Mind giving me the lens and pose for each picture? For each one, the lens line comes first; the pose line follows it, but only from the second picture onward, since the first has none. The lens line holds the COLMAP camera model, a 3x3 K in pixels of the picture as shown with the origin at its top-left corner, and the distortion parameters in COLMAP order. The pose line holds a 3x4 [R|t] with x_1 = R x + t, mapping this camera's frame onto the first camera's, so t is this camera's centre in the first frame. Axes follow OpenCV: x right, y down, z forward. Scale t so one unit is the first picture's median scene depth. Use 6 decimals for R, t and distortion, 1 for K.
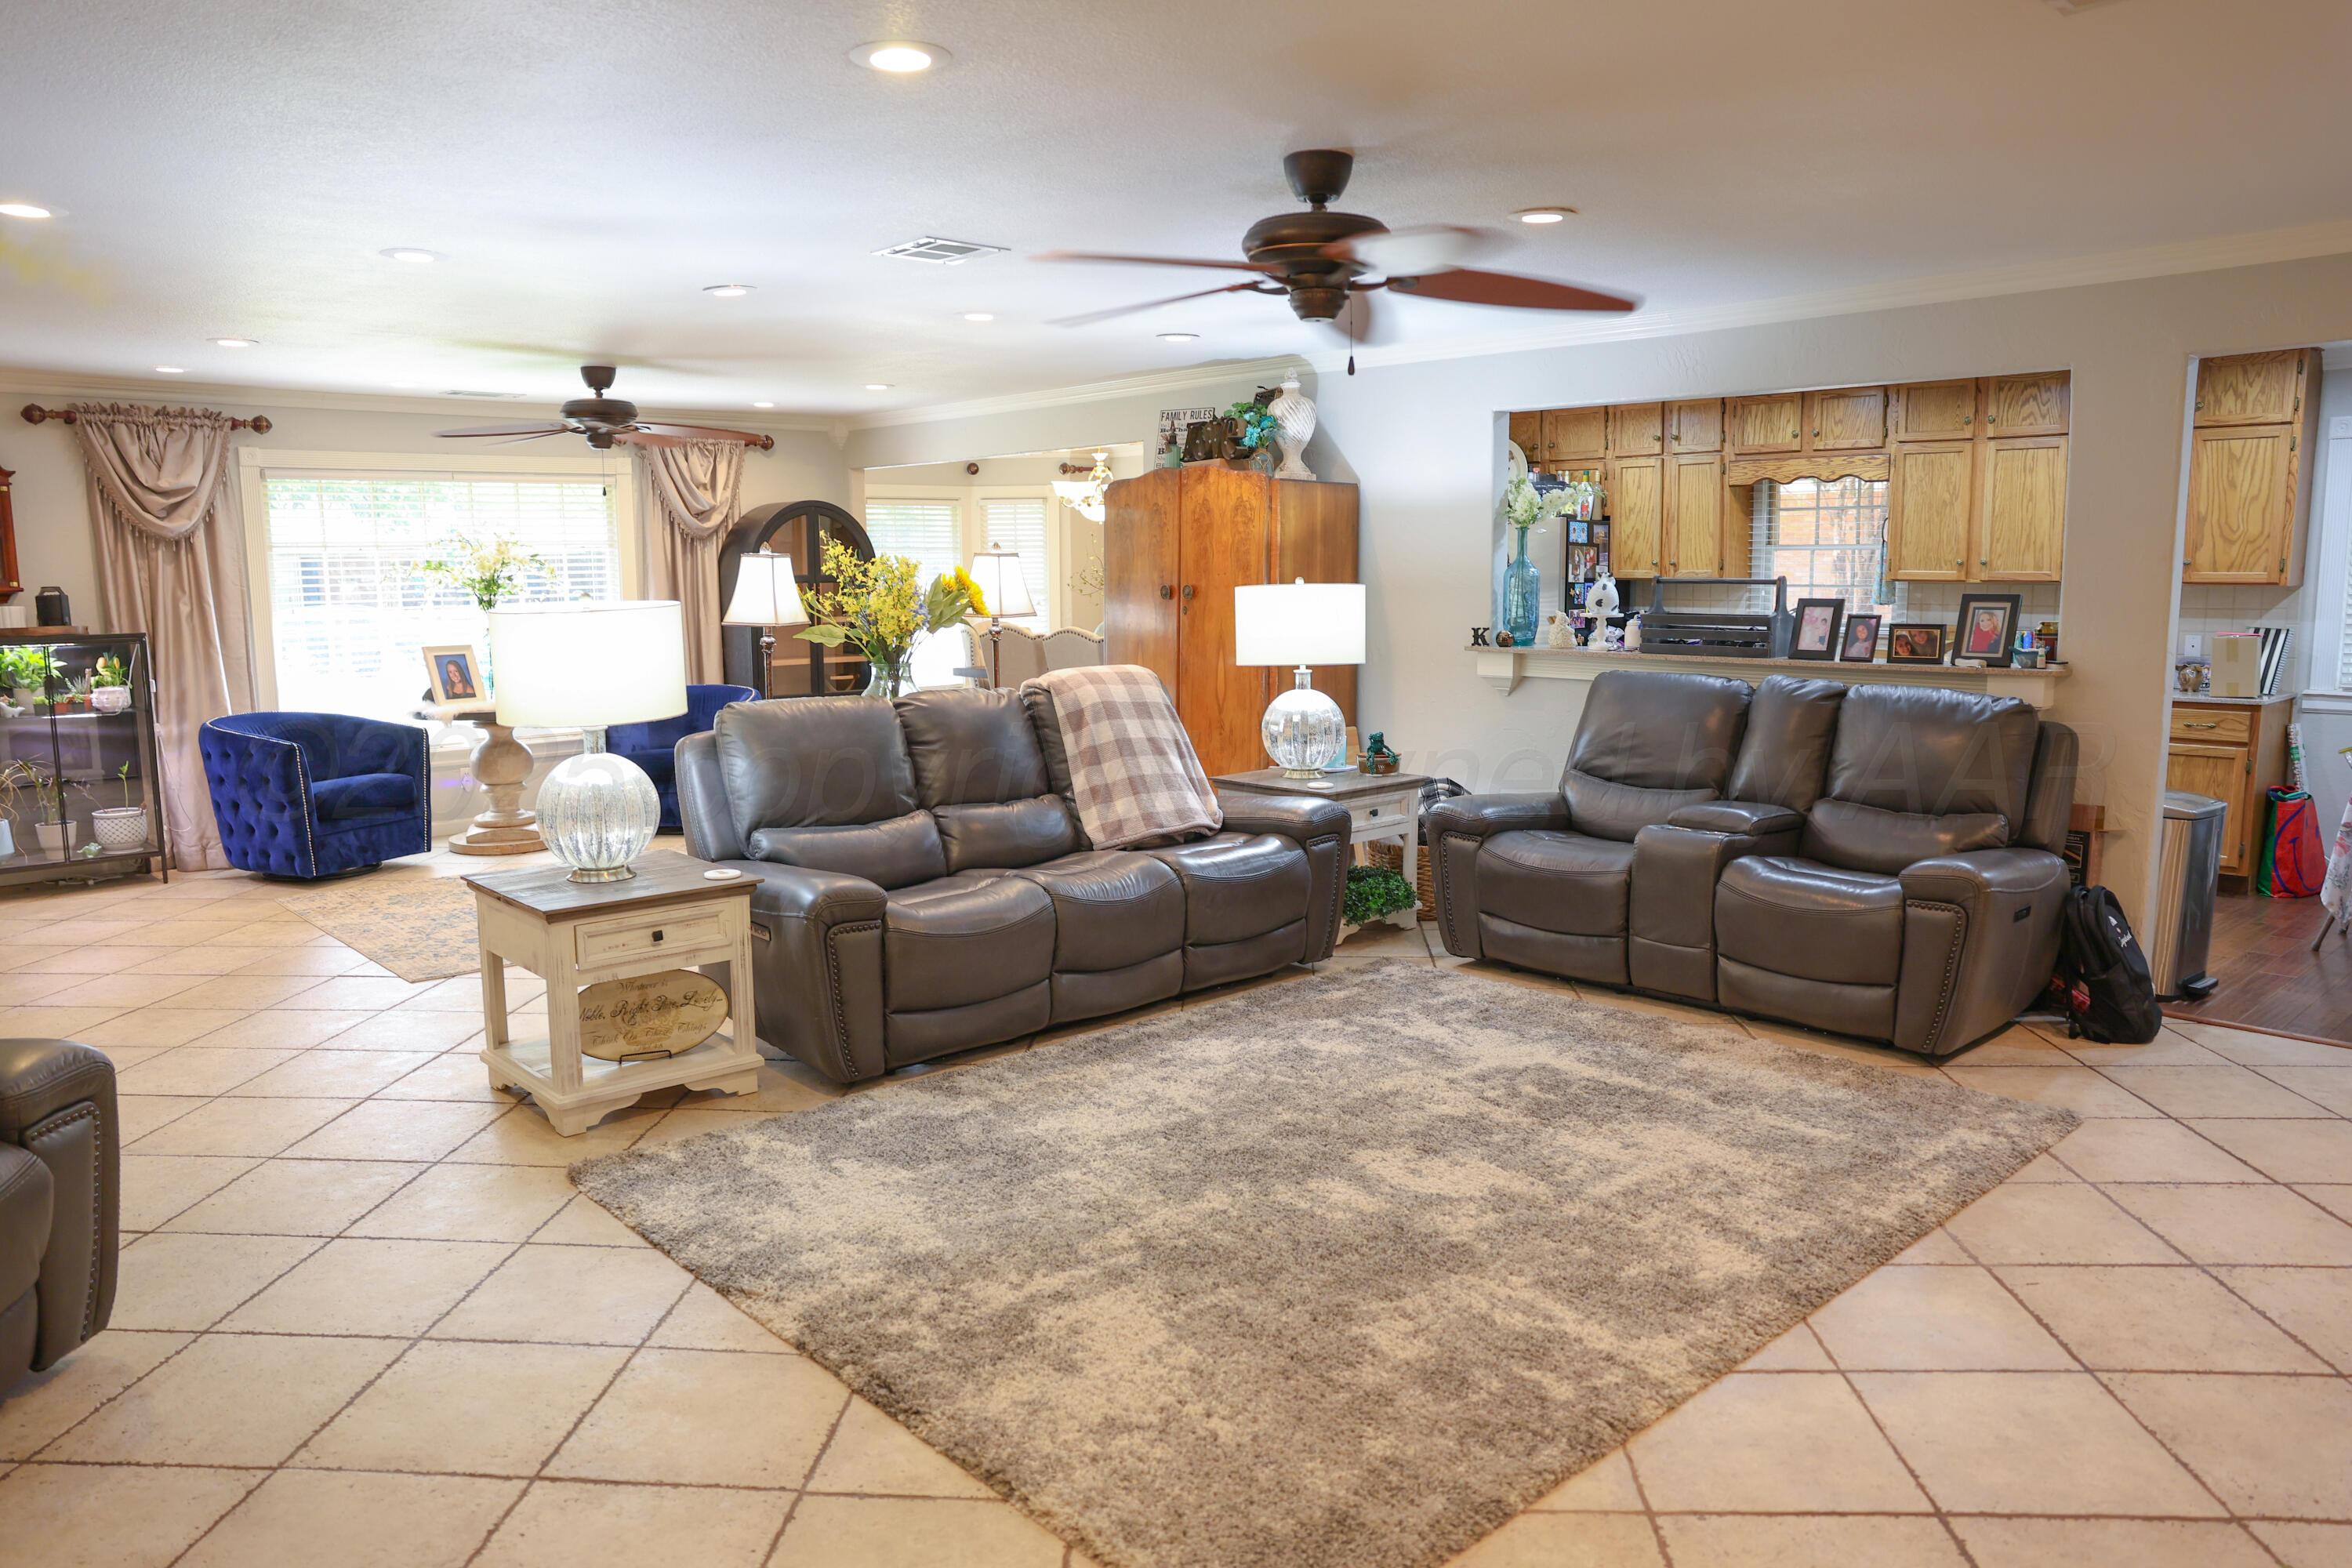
lens RADIAL K [[1586.1, 0, 1176.0], [0, 1586.1, 784.0], [0, 0, 1]] dist [-0.113034, 0.086727]
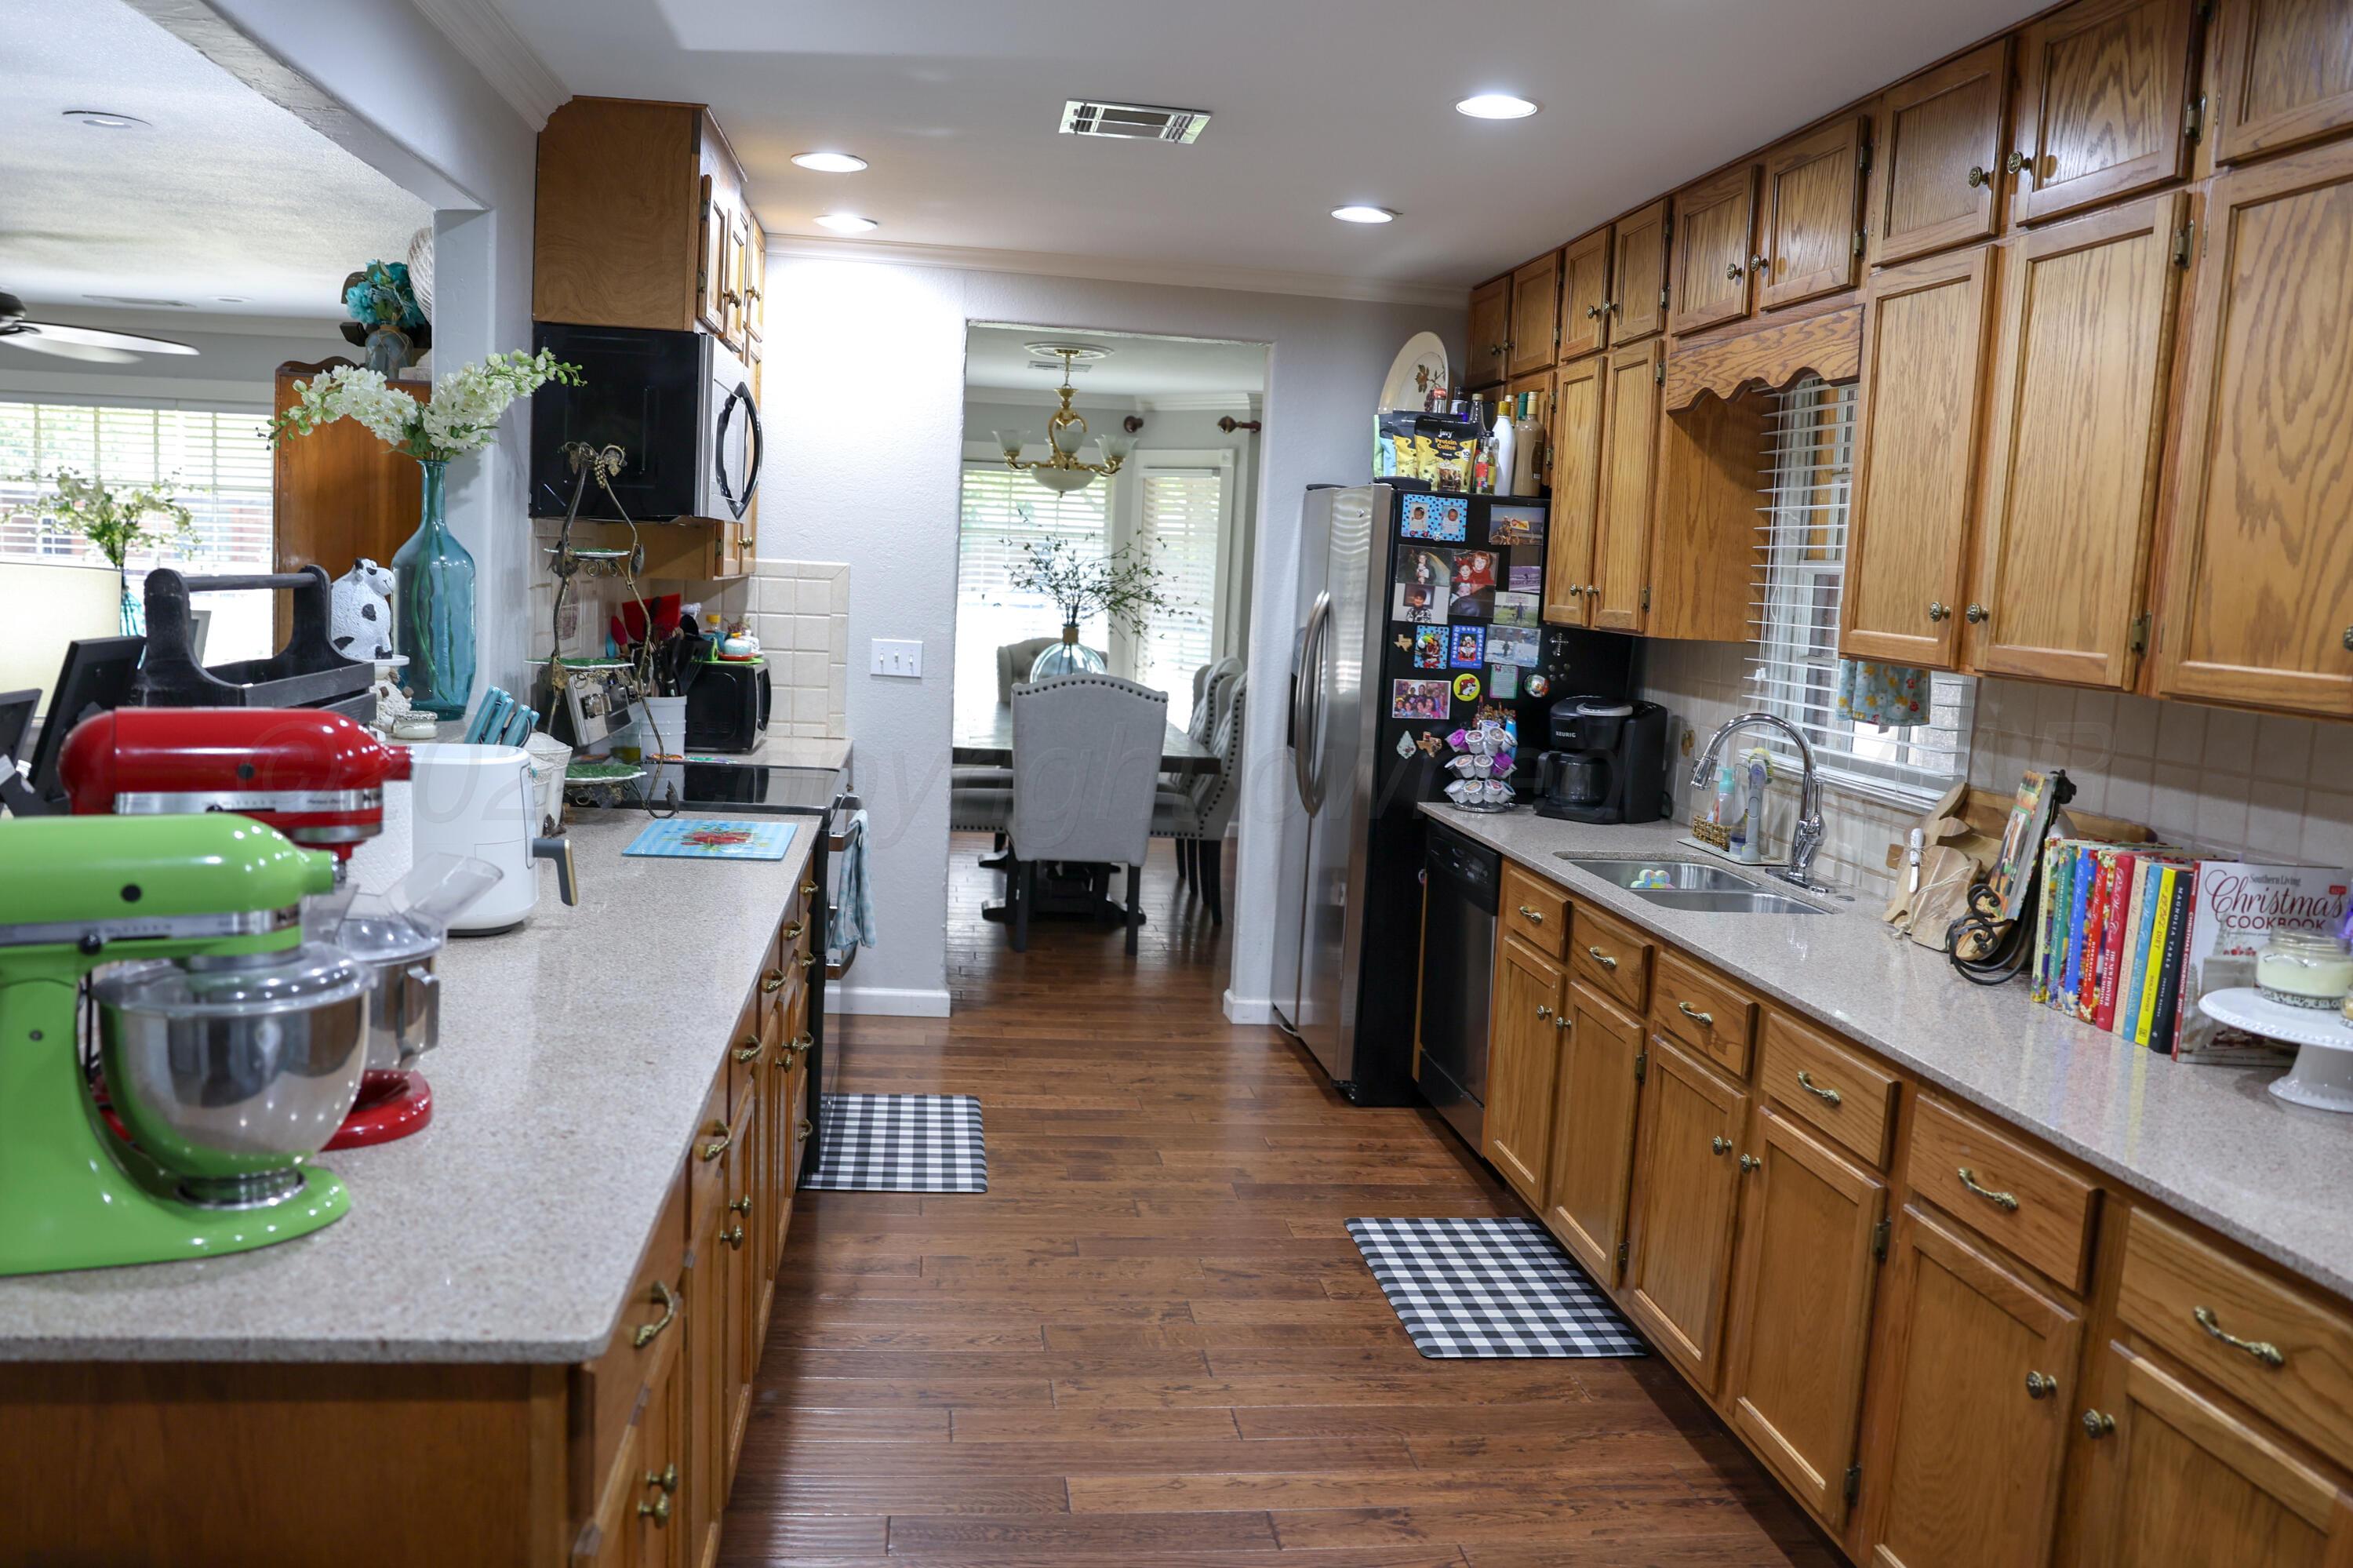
lens RADIAL K [[1810.2, 0, 1176.5], [0, 1810.2, 784.0], [0, 0, 1]] dist [-0.119477, 0.097760]
pose [[0.820356, 0.117771, -0.559595, 0.604377], [-0.134107, 0.990895, 0.011943, -0.092141], [0.555906, 0.065248, 0.828680, 0.614851]]
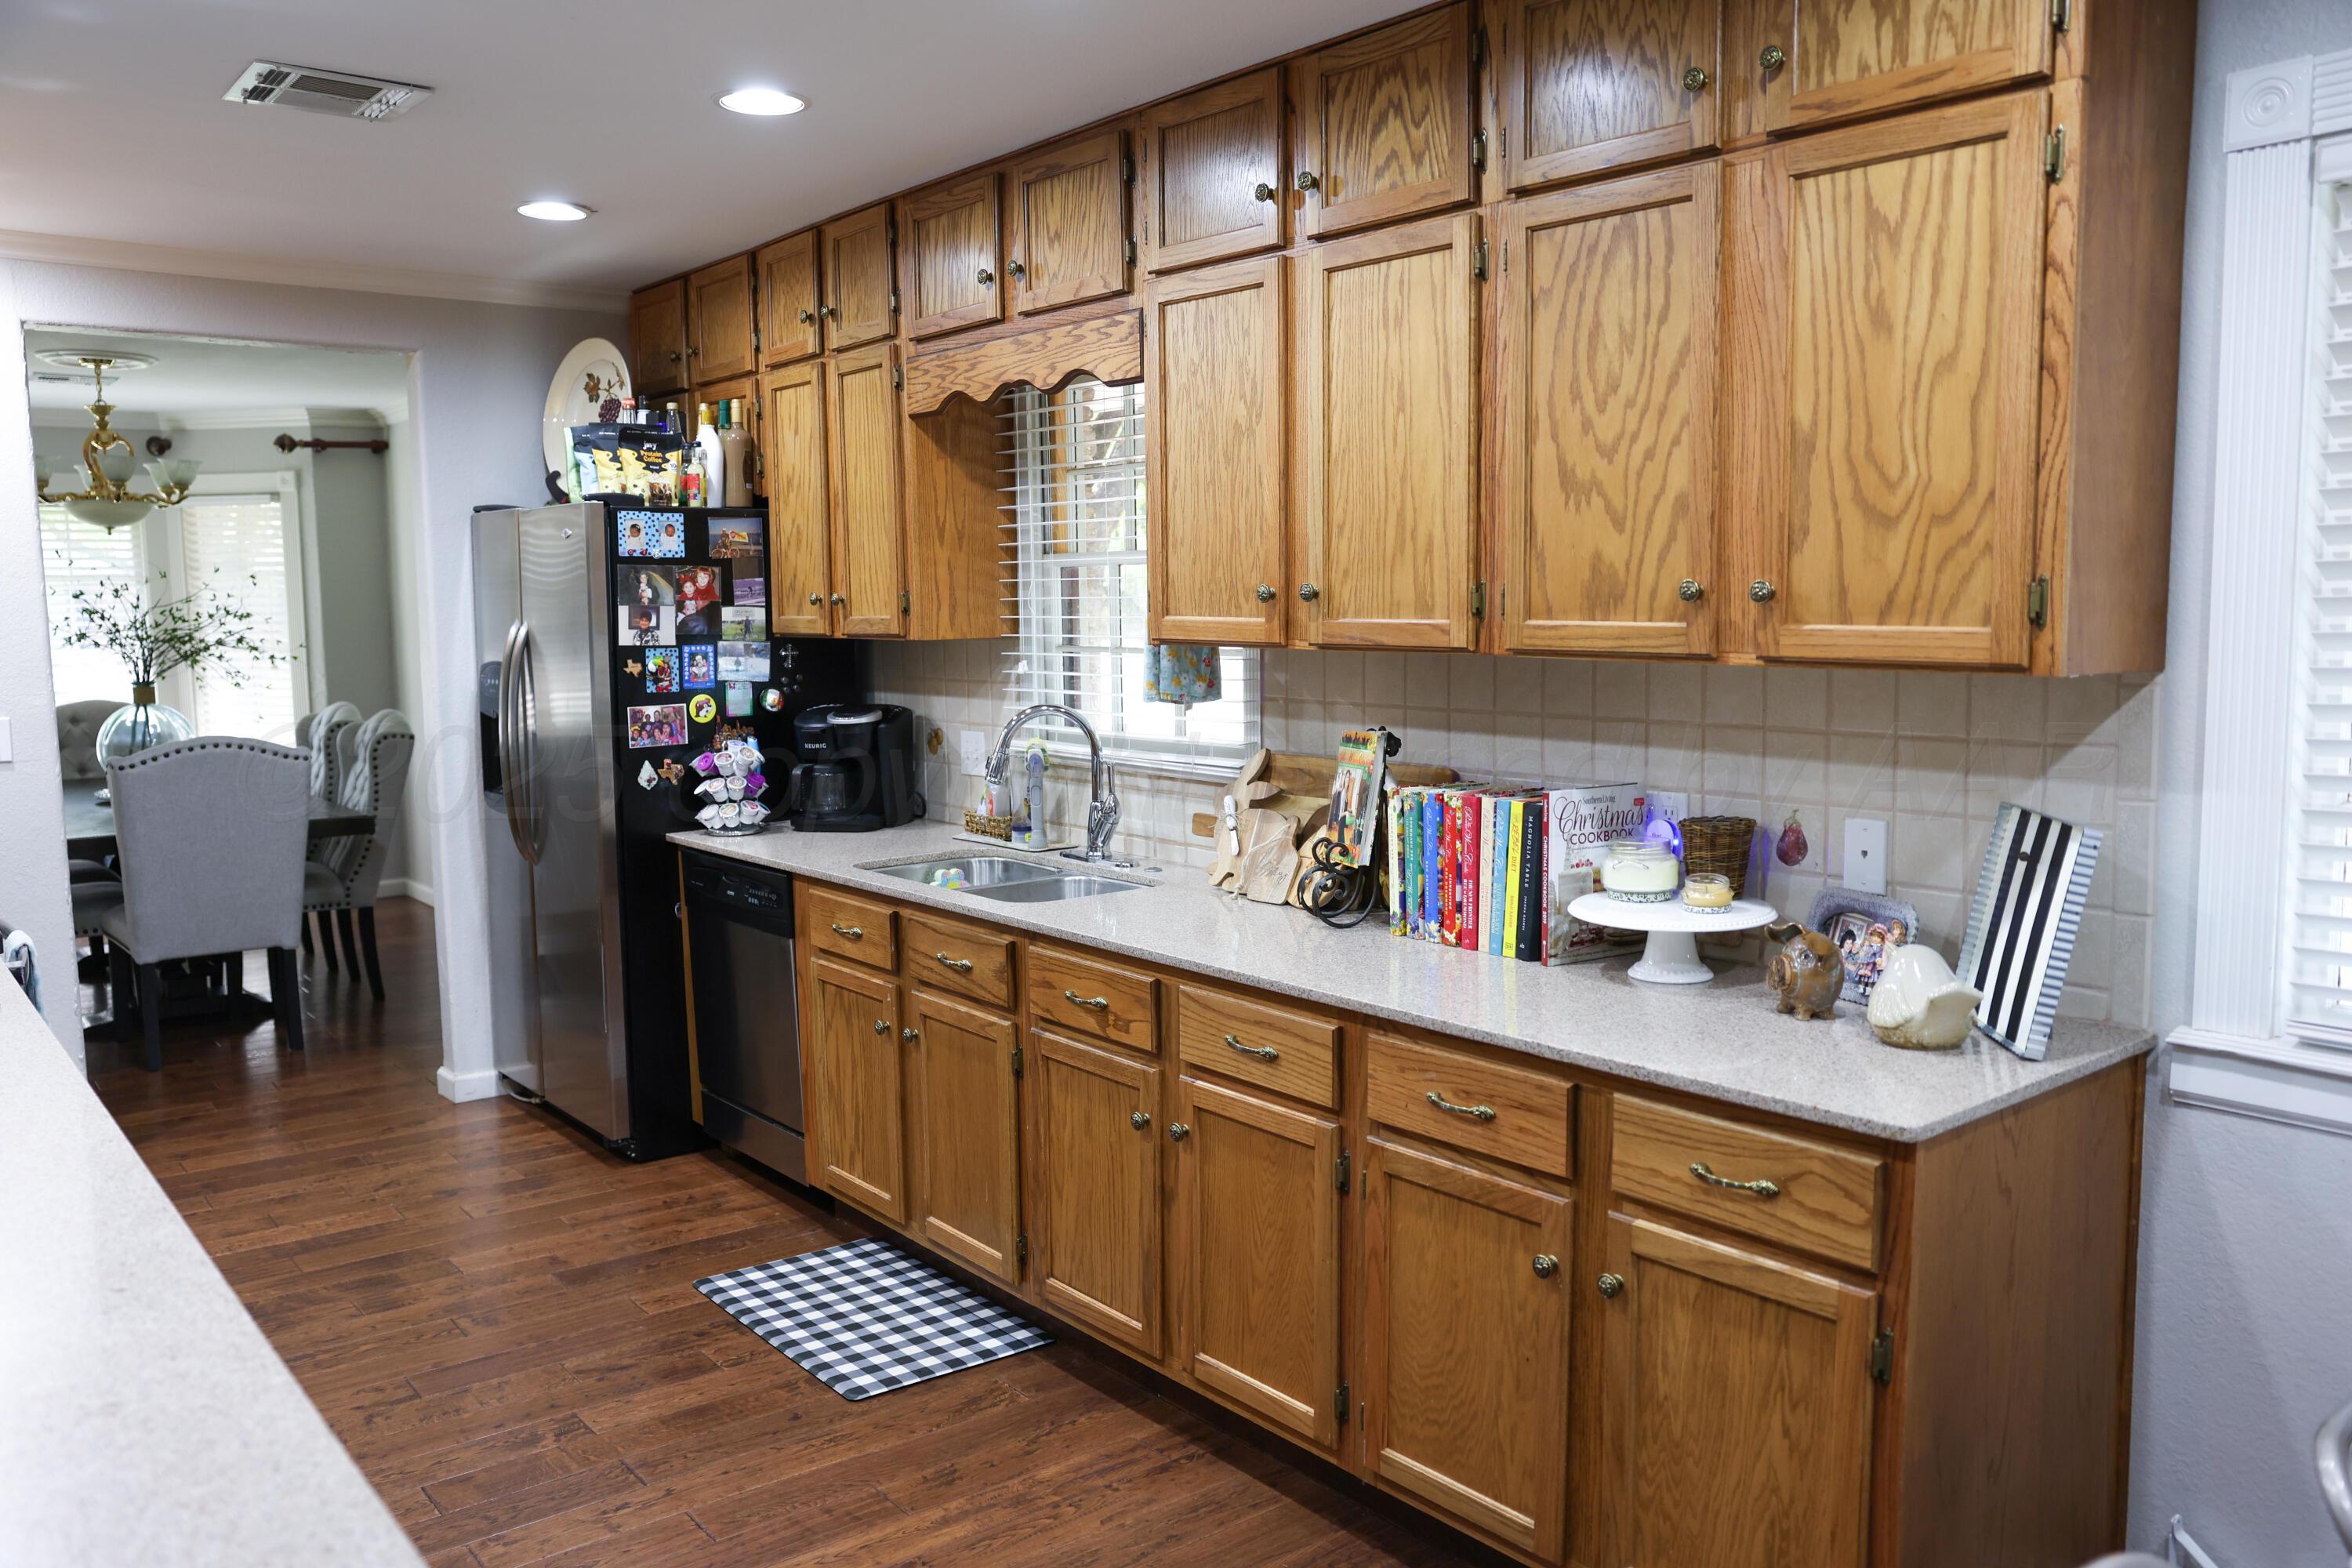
lens RADIAL K [[1813.5, 0, 1176.0], [0, 1813.5, 784.0], [0, 0, 1]] dist [-0.092976, 0.112634]
pose [[0.997600, 0.002885, -0.069185, 0.528344], [-0.004886, 0.999574, -0.028774, -0.089622], [0.069072, 0.029043, 0.997189, 0.598941]]
